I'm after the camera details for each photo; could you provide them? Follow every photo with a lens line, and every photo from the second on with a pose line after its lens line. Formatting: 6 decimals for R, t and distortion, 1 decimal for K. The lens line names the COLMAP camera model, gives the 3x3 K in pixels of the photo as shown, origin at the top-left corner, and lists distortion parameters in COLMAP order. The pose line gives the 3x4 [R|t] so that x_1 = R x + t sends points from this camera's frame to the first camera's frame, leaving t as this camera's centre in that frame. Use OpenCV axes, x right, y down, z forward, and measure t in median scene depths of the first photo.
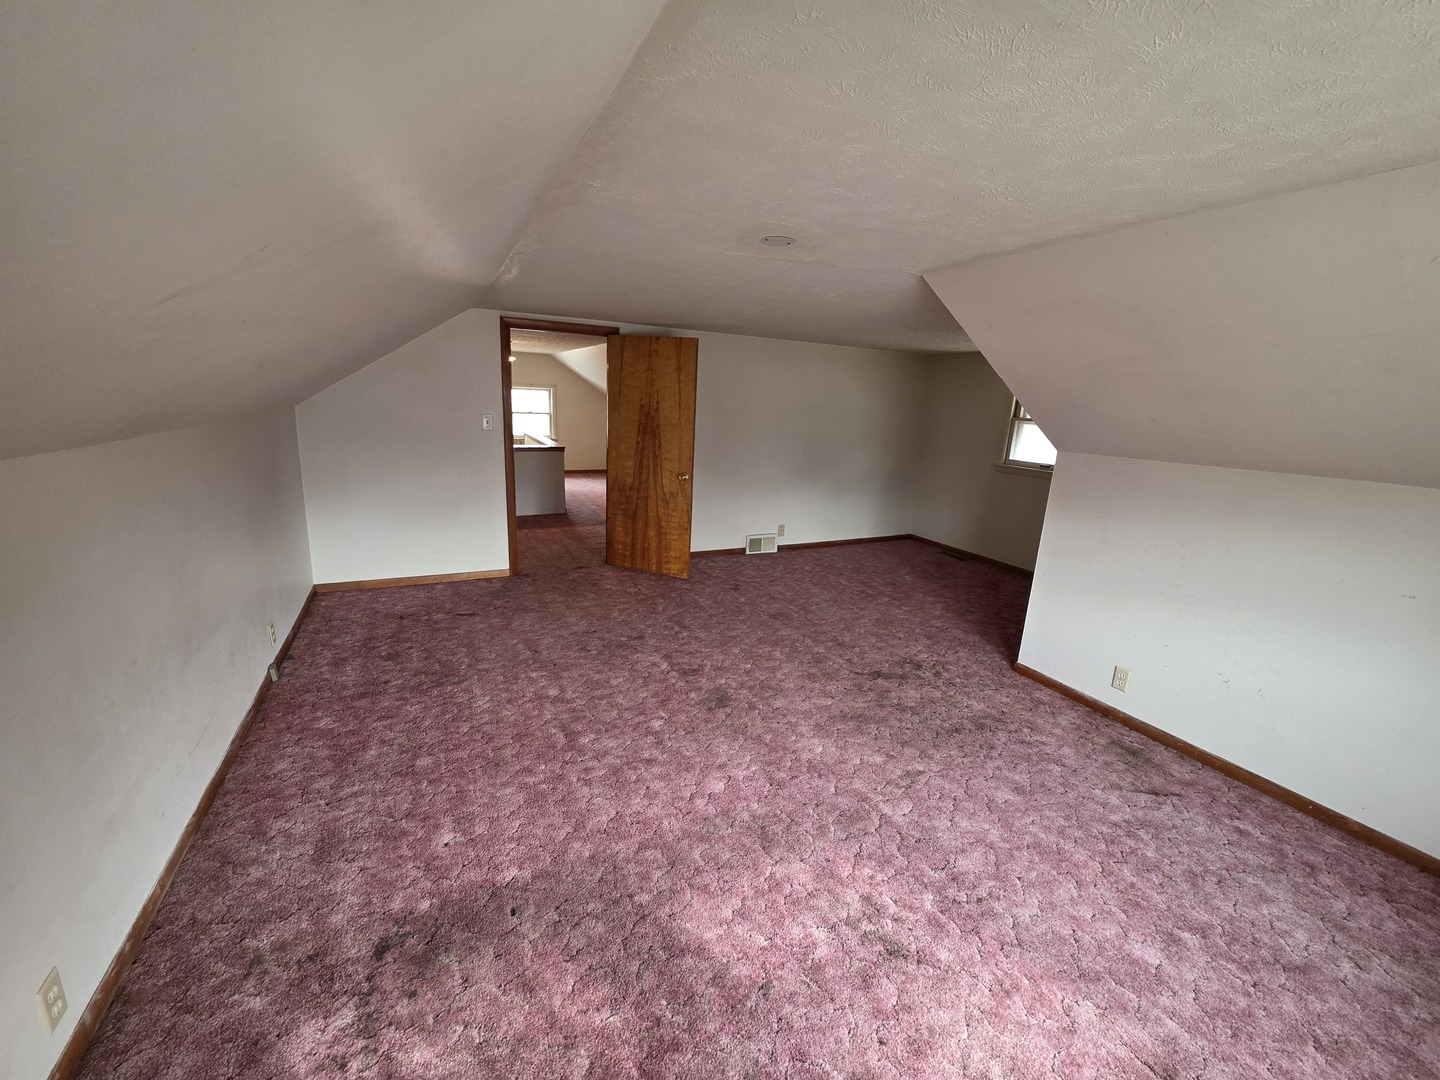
lens RADIAL K [[576.0, 0, 718.5], [0, 576.0, 542.7], [0, 0, 1]] dist [0.000834, 0.000729]
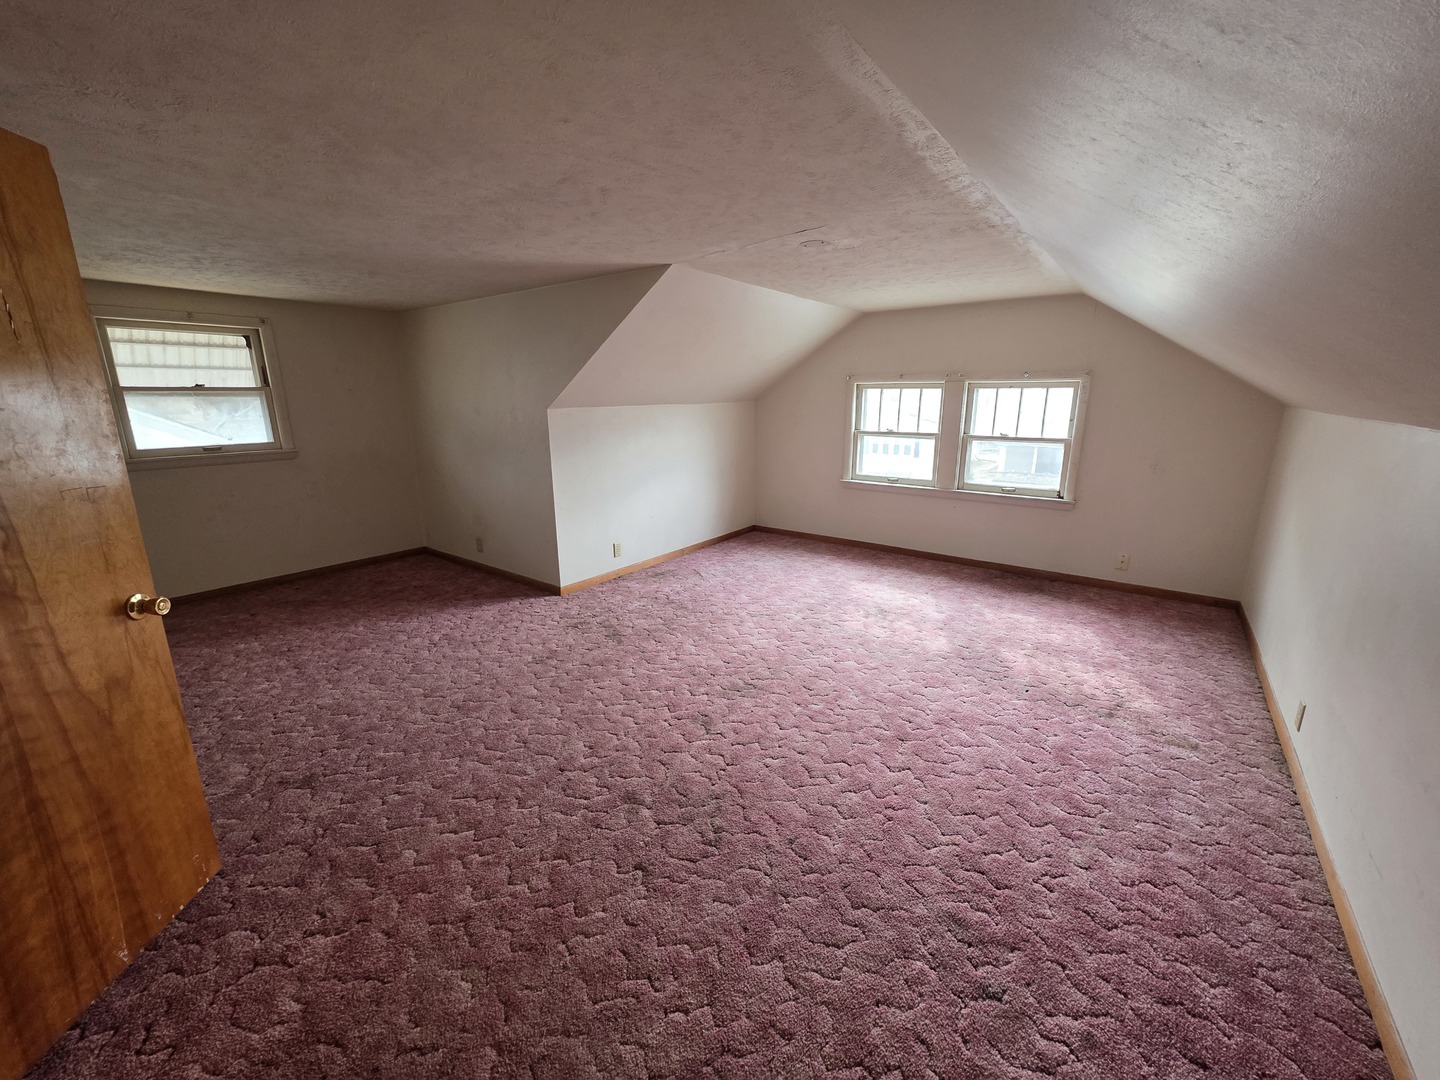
lens RADIAL K [[576.0, 0, 716.8], [0, 576.0, 529.5], [0, 0, 1]] dist [0.000834, 0.000729]
pose [[-0.445982, -0.251746, 0.858909, -0.770820], [0.199432, 0.907554, 0.369558, -0.345576], [-0.872541, 0.336110, -0.354547, 1.345616]]
